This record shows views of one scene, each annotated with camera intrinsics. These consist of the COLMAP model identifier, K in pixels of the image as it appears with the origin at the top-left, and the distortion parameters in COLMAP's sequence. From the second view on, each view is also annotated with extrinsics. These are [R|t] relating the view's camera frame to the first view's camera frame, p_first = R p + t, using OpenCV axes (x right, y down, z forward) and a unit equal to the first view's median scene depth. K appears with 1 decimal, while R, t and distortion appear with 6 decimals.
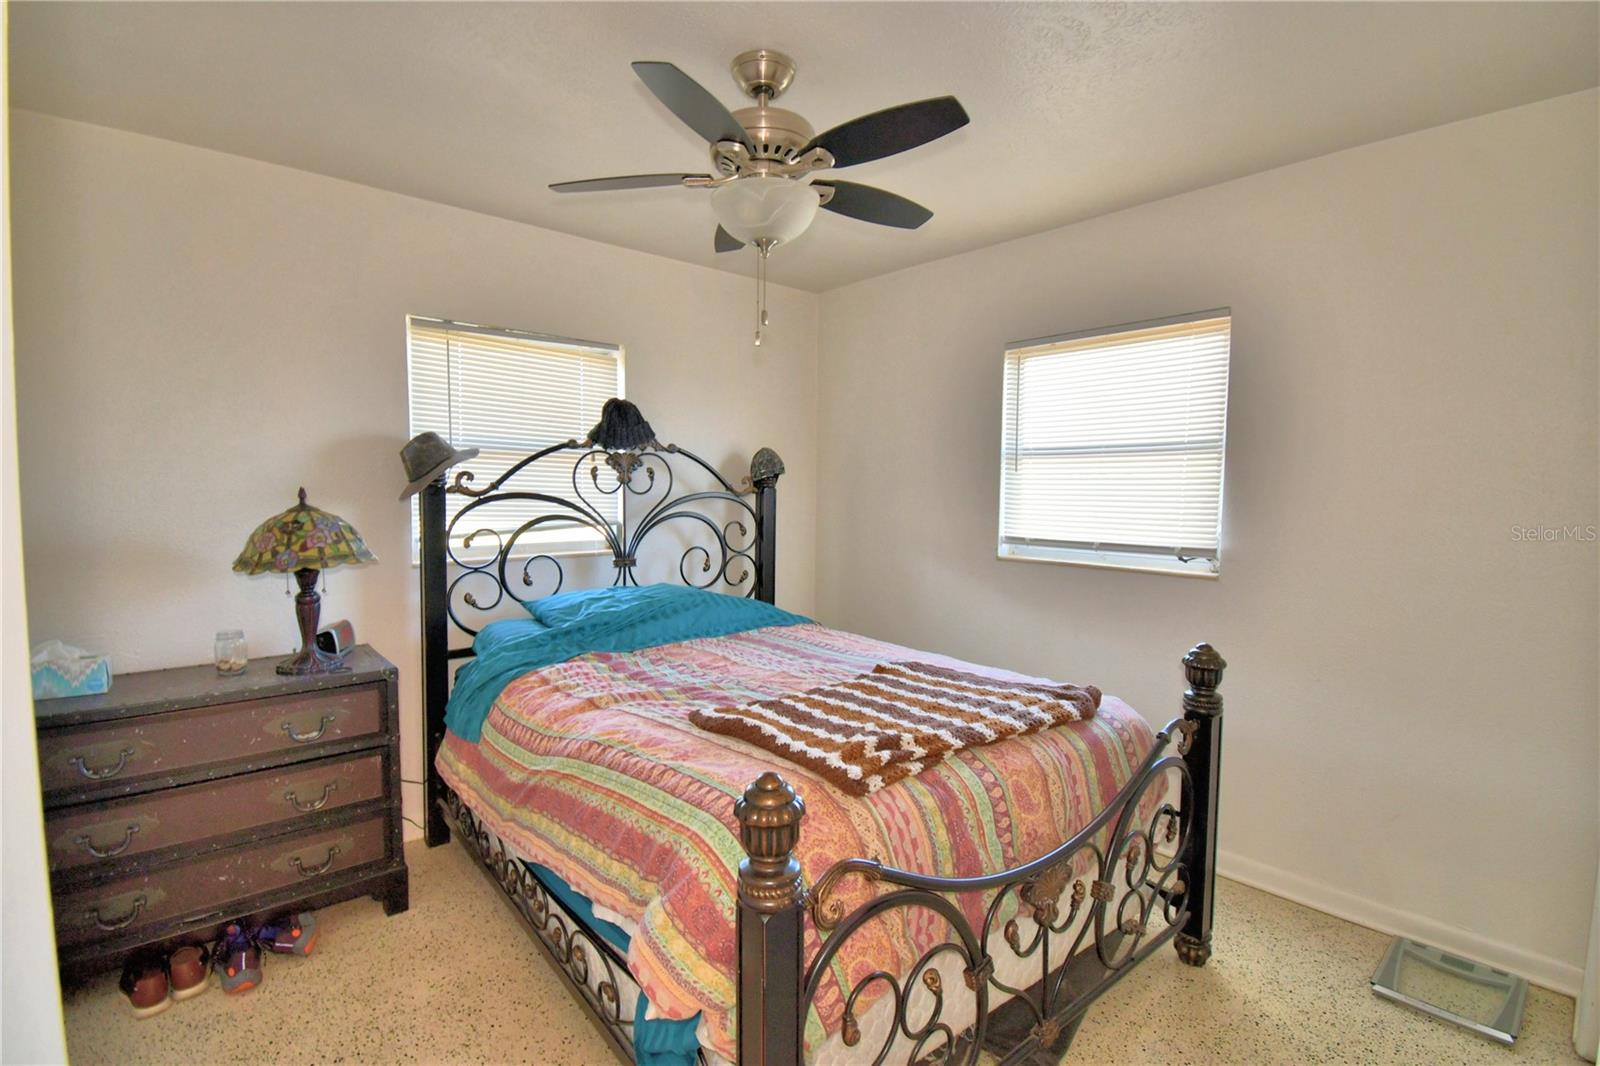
lens RADIAL K [[744.7, 0, 803.8], [0, 744.7, 540.1], [0, 0, 1]] dist [0.024155, -0.000543]
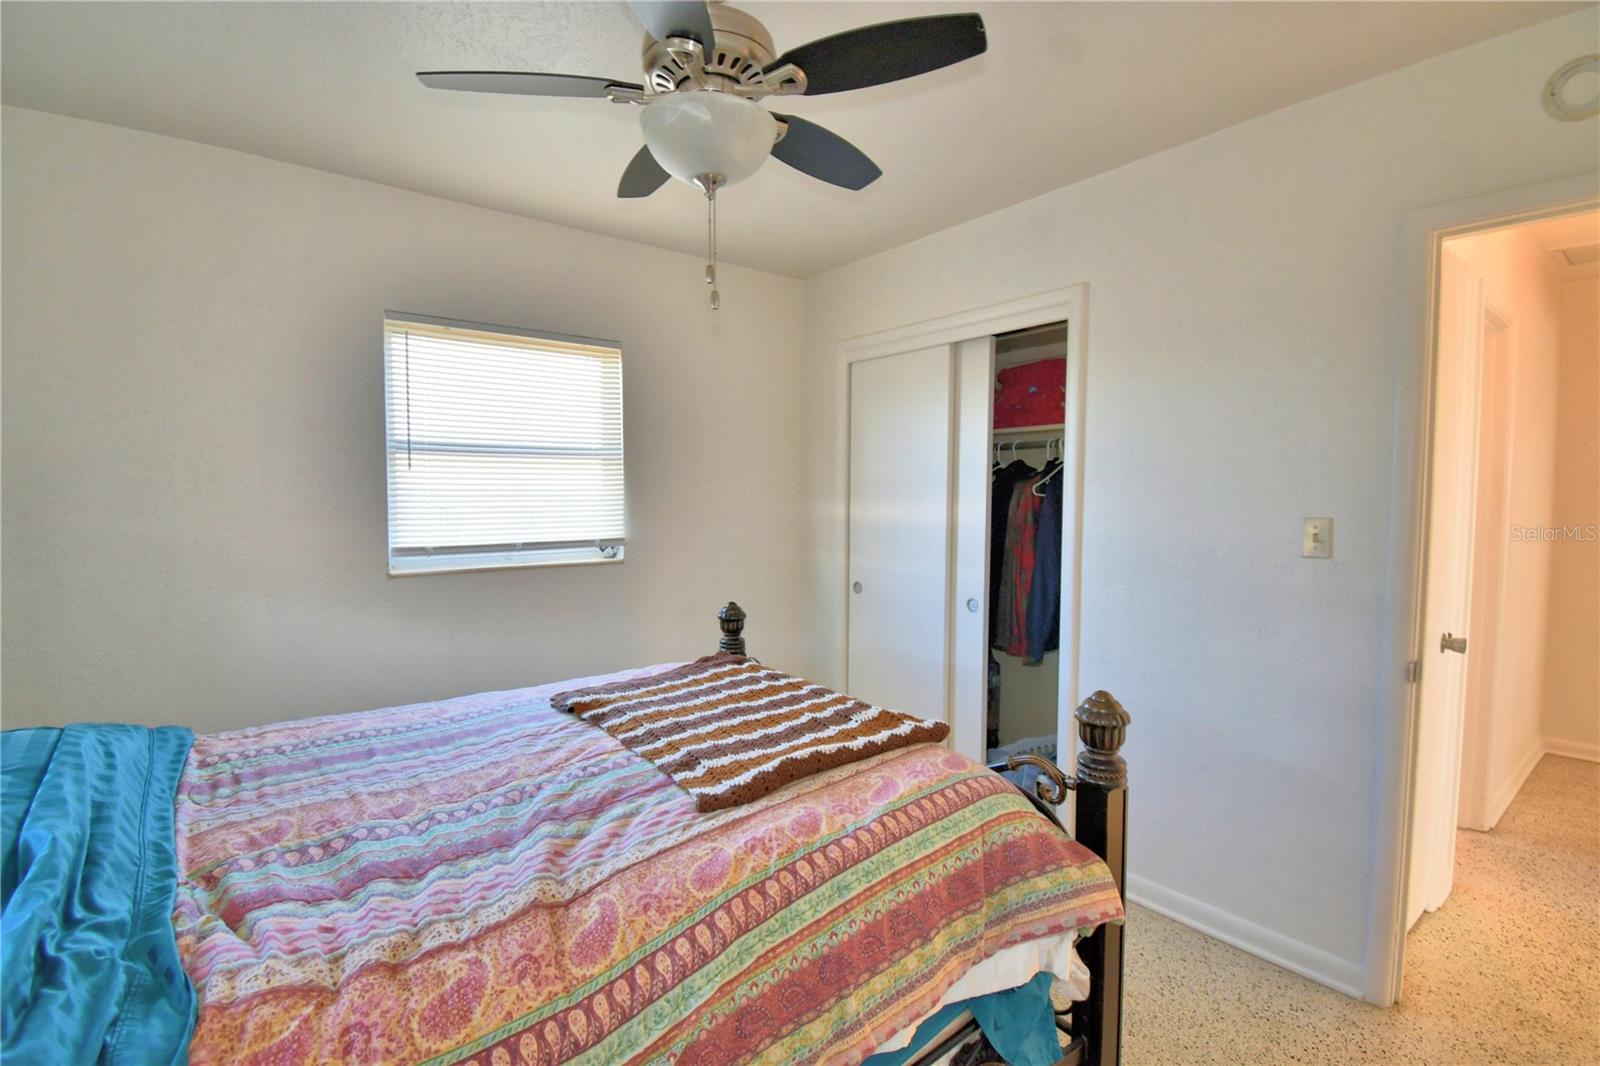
lens RADIAL K [[744.7, 0, 764.0], [0, 744.7, 539.1], [0, 0, 1]] dist [0.024155, -0.000543]
pose [[0.079424, -0.070459, 0.994348, -0.740625], [0.078275, 0.994860, 0.064243, -0.052141], [-0.993763, 0.072730, 0.084531, 0.766645]]
